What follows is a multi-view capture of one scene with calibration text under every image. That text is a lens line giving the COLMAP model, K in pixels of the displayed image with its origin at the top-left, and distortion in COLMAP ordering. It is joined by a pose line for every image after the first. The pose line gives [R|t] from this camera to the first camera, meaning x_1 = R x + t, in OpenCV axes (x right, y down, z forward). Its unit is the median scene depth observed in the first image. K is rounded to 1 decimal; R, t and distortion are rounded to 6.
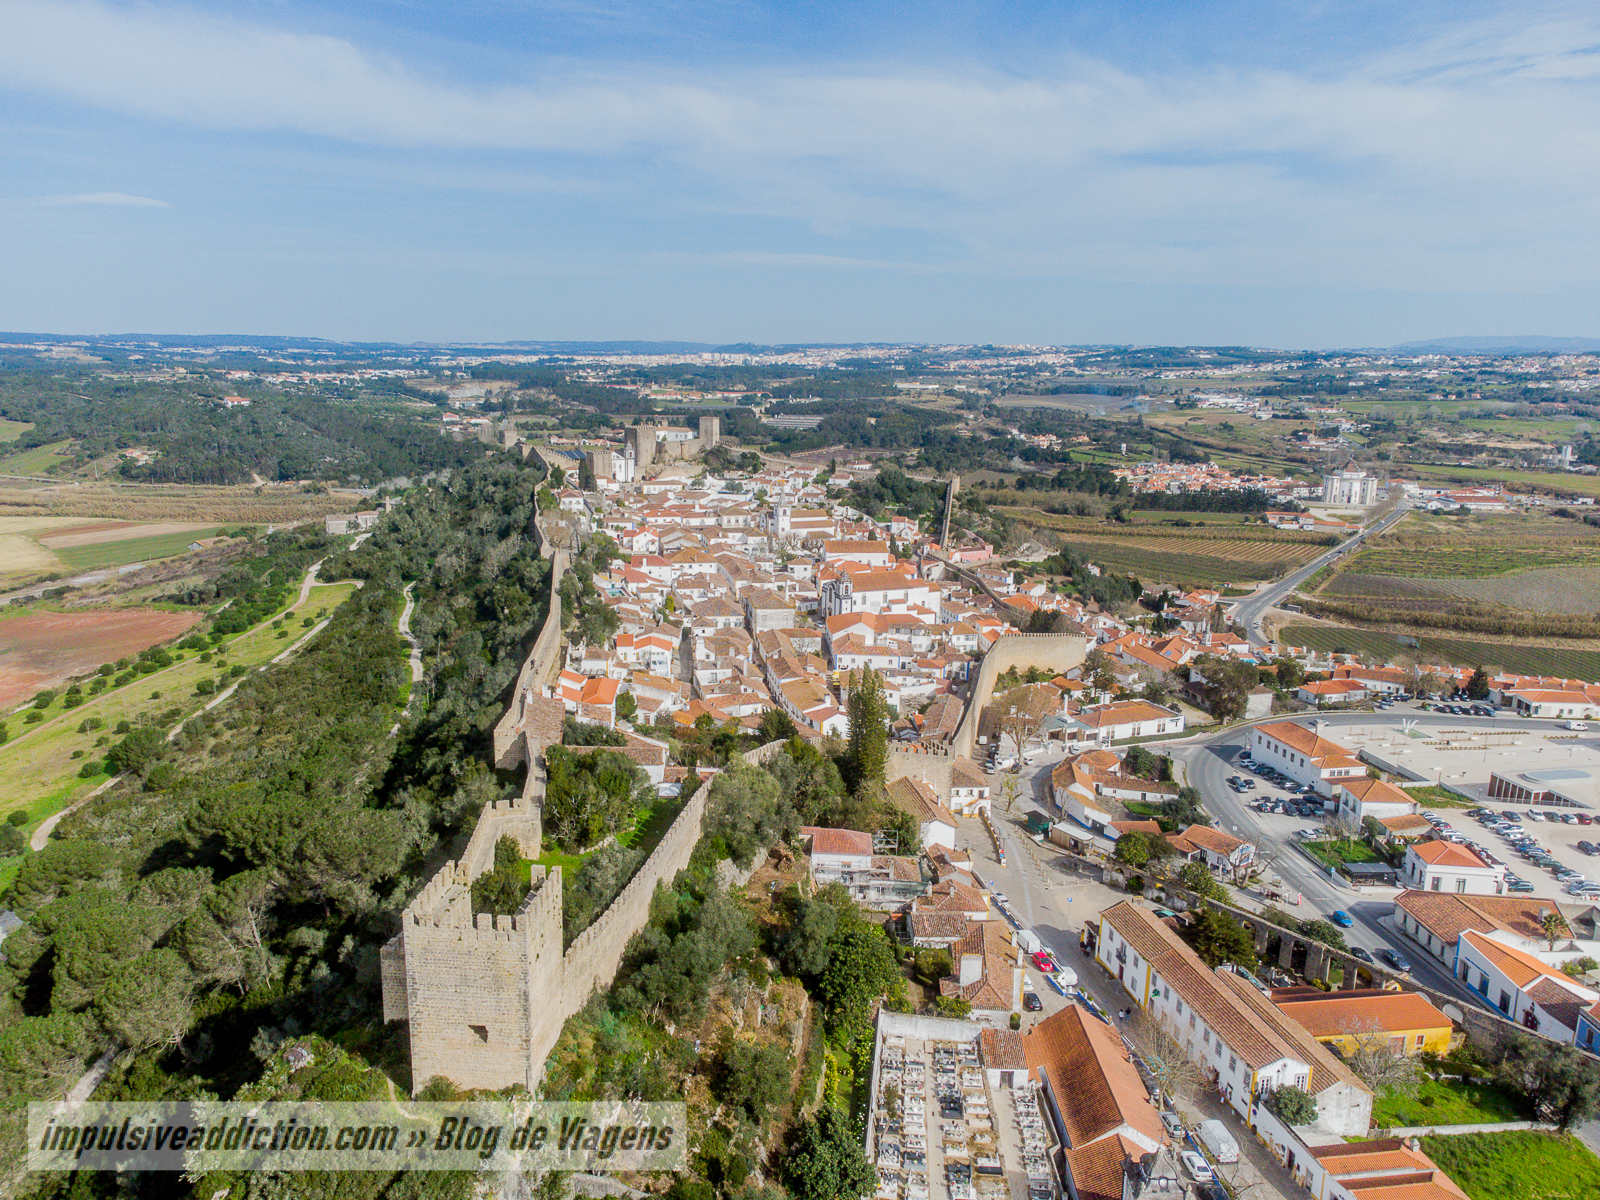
lens RADIAL K [[1229.4, 0, 800.0], [0, 1229.4, 600.0], [0, 0, 1]] dist [0.044472, -0.050640]
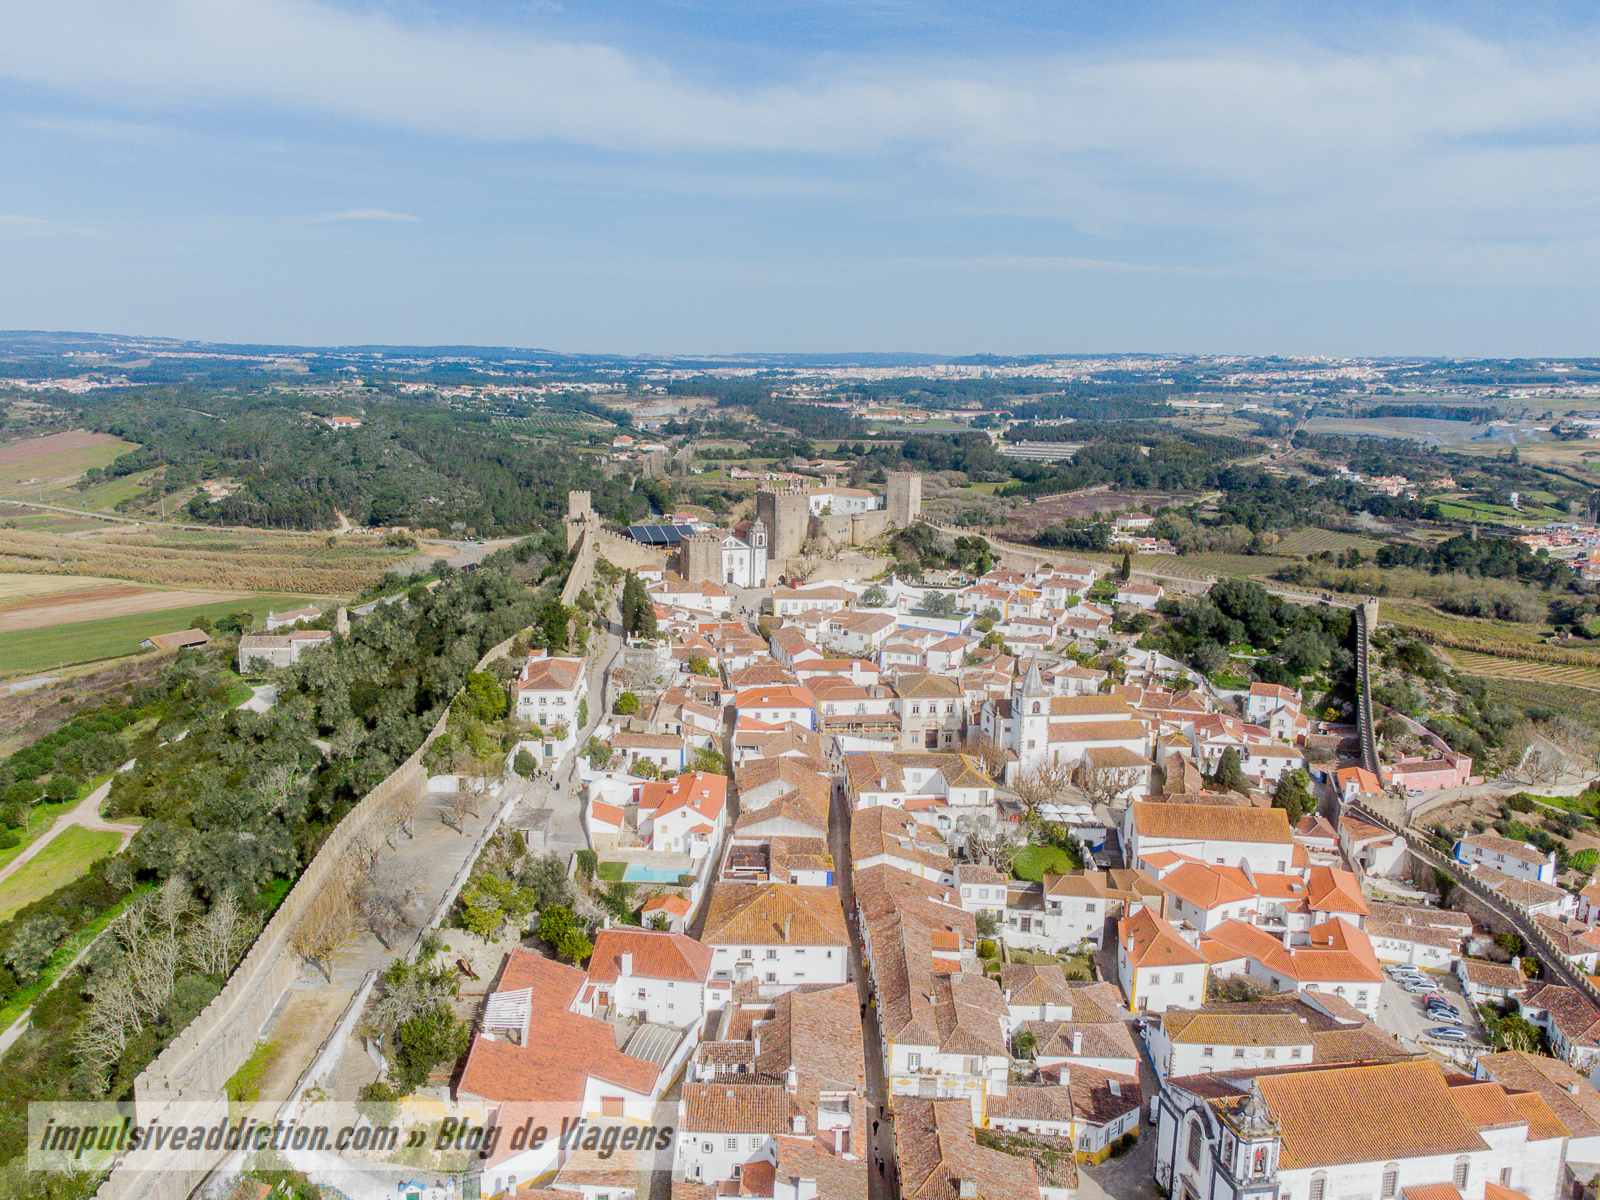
lens RADIAL K [[1216.7, 0, 797.6], [0, 1216.7, 607.8], [0, 0, 1]] dist [0.048691, -0.073716]
pose [[0.981180, 0.039943, -0.188920, -0.006280], [-0.040360, 0.999184, 0.001639, -0.042614], [0.188831, 0.006017, 0.981991, 0.217932]]
